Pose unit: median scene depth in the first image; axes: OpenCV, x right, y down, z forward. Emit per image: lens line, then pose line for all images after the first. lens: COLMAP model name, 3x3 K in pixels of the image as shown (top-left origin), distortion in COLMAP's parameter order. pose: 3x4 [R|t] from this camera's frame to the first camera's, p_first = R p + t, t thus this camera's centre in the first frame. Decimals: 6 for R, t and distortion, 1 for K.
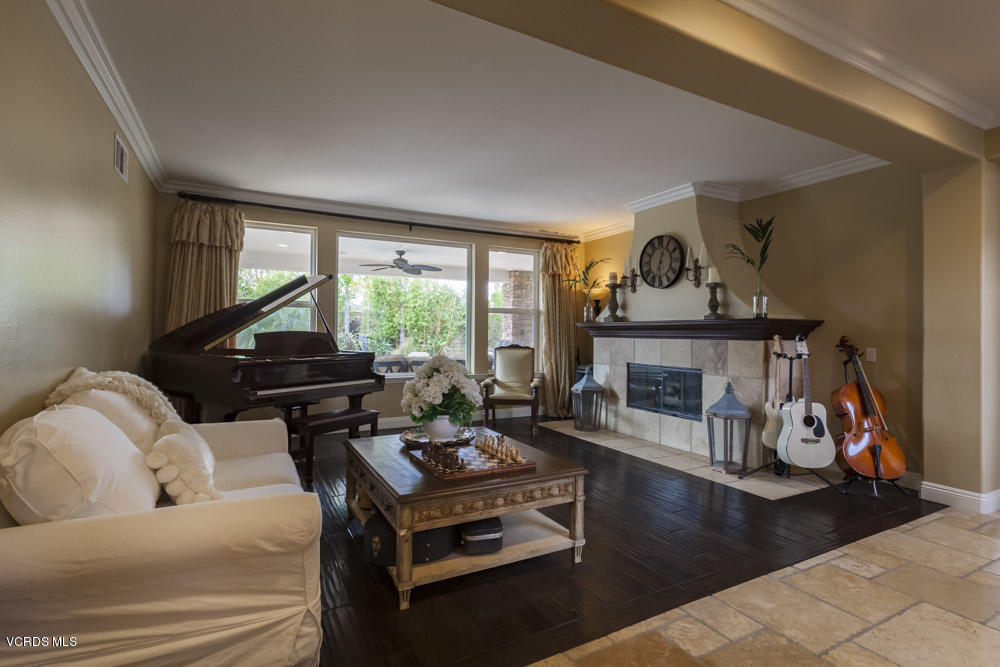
lens RADIAL K [[483.8, 0, 503.9], [0, 483.8, 326.9], [0, 0, 1]] dist [0.002392, 0.000486]
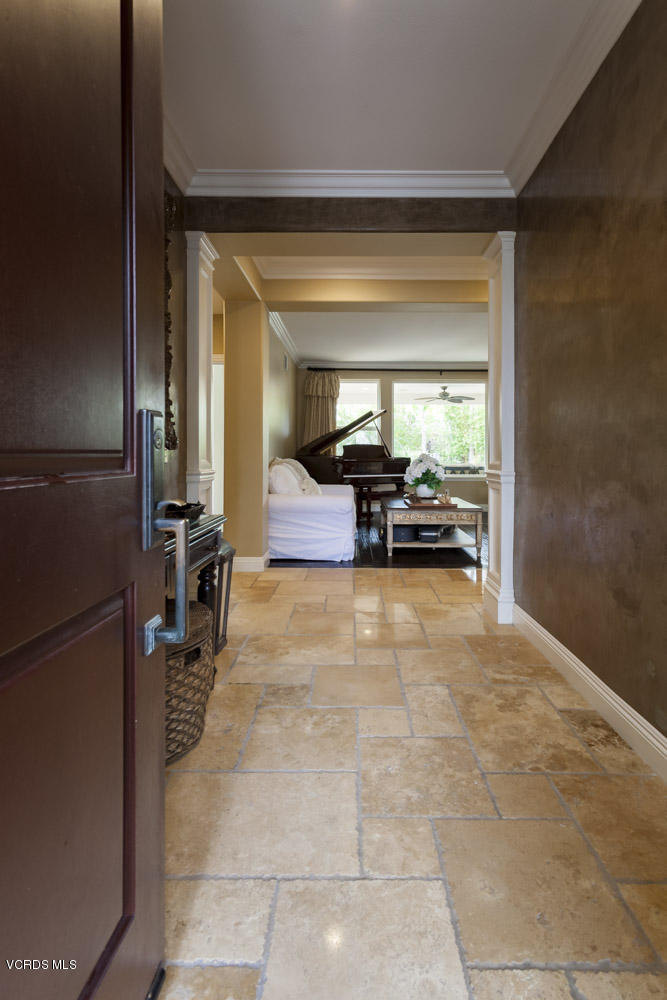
lens RADIAL K [[483.8, 0, 333.5], [0, 483.8, 500.0], [0, 0, 1]] dist [0.002392, 0.000486]
pose [[0.860694, 0.048751, -0.506784, 0.340813], [0.004073, 0.994714, 0.102605, 0.028186], [0.509107, -0.090375, 0.855945, -0.525698]]
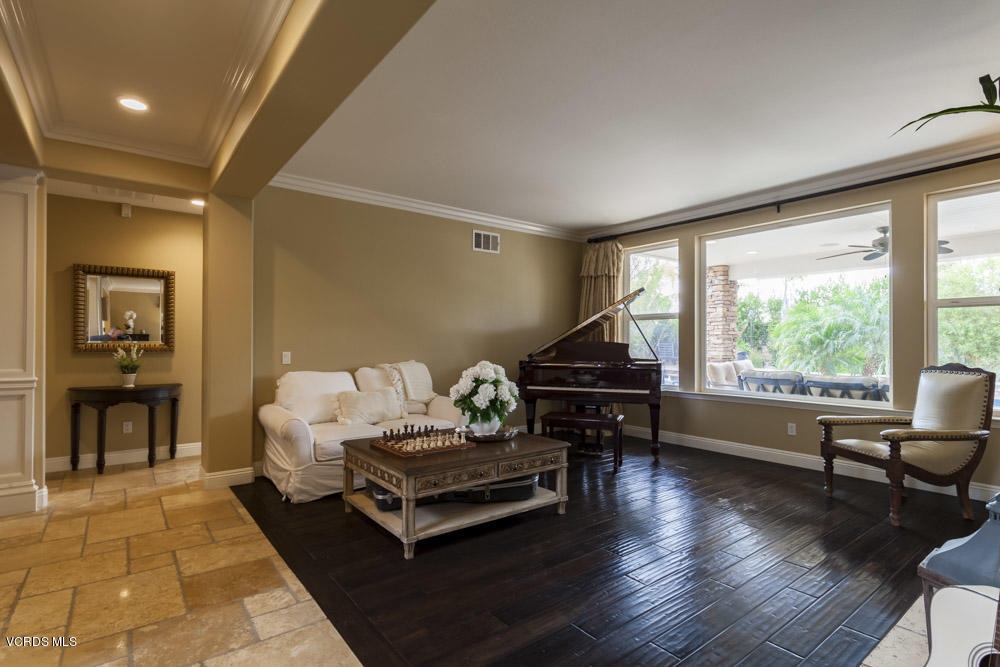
lens RADIAL K [[490.5, 0, 500.7], [0, 490.5, 346.2], [0, 0, 1]] dist [-0.000361, -0.000133]
pose [[0.159438, 0.000273, -0.987208, 0.625818], [0.012031, 0.999925, 0.002220, 0.012329], [0.987135, -0.012231, 0.159423, 0.522935]]
